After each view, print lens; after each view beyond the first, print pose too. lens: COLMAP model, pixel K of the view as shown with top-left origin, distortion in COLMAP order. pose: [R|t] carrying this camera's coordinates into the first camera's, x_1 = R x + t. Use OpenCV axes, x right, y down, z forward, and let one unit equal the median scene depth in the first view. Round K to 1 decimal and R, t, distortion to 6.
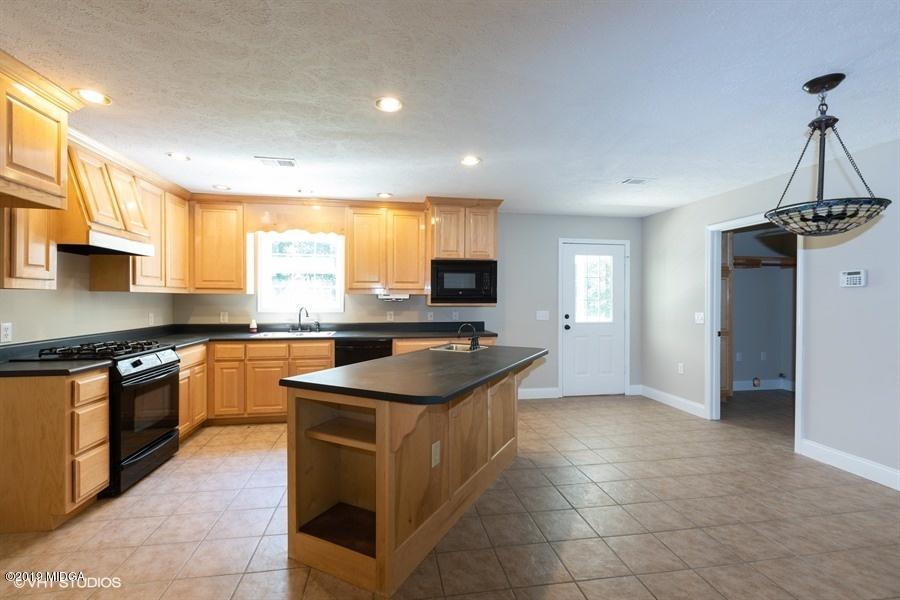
lens RADIAL K [[406.3, 0, 446.6], [0, 406.3, 302.9], [0, 0, 1]] dist [0.010480, -0.000209]
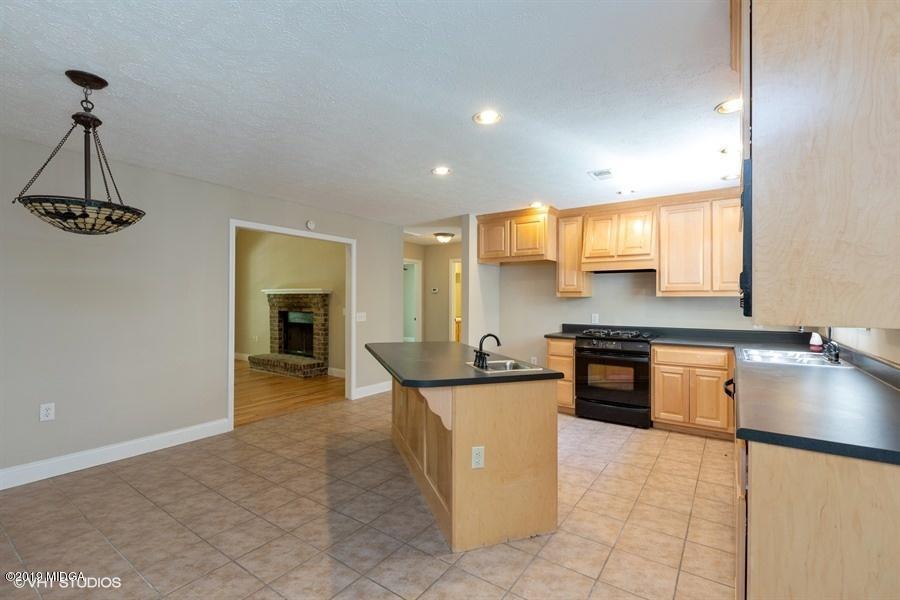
lens RADIAL K [[407.4, 0, 450.0], [0, 407.4, 300.0], [0, 0, 1]] dist [0.010120, -0.000020]
pose [[-0.696671, -0.007309, -0.717354, 0.520140], [-0.013479, 0.999905, 0.002902, -0.009008], [0.717264, 0.011691, -0.696703, 1.183182]]
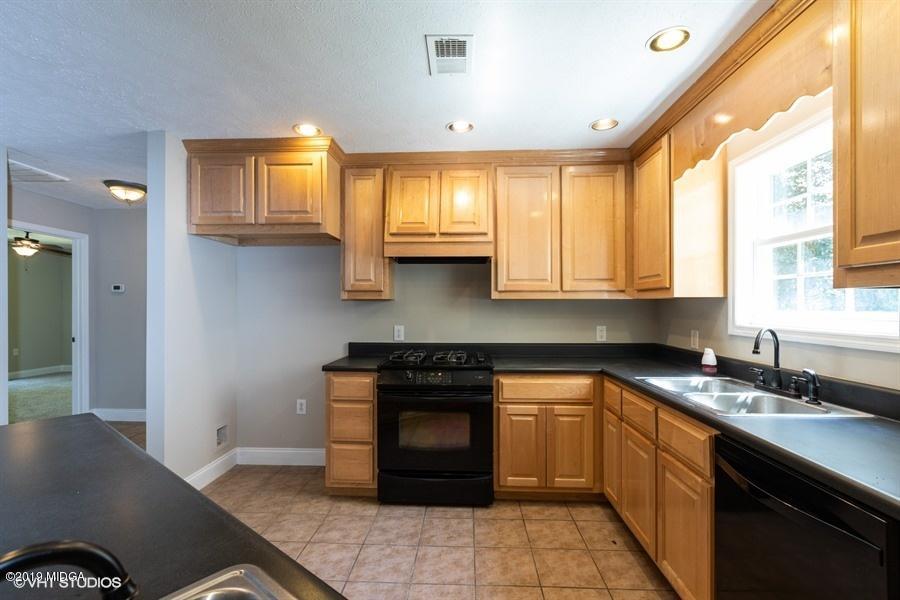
lens RADIAL K [[412.1, 0, 450.4], [0, 412.1, 307.3], [0, 0, 1]] dist [0.001066, 0.000183]
pose [[-0.201241, -0.003395, -0.979536, 0.100168], [-0.011188, 0.999937, -0.001168, -0.005775], [0.979478, 0.010724, -0.201266, 0.898069]]
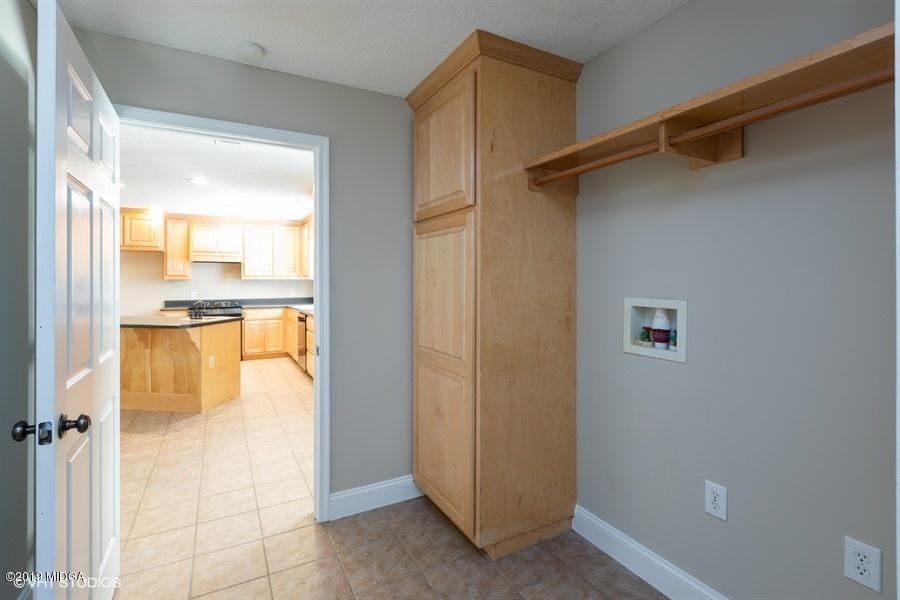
lens RADIAL K [[424.0, 0, 447.5], [0, 424.0, 279.5], [0, 0, 1]] dist [-0.001605, -0.000164]
pose [[0.328271, -0.009128, -0.944540, 1.338239], [-0.006682, 0.999906, -0.011985, -0.006003], [0.944560, 0.010246, 0.328179, 1.054747]]
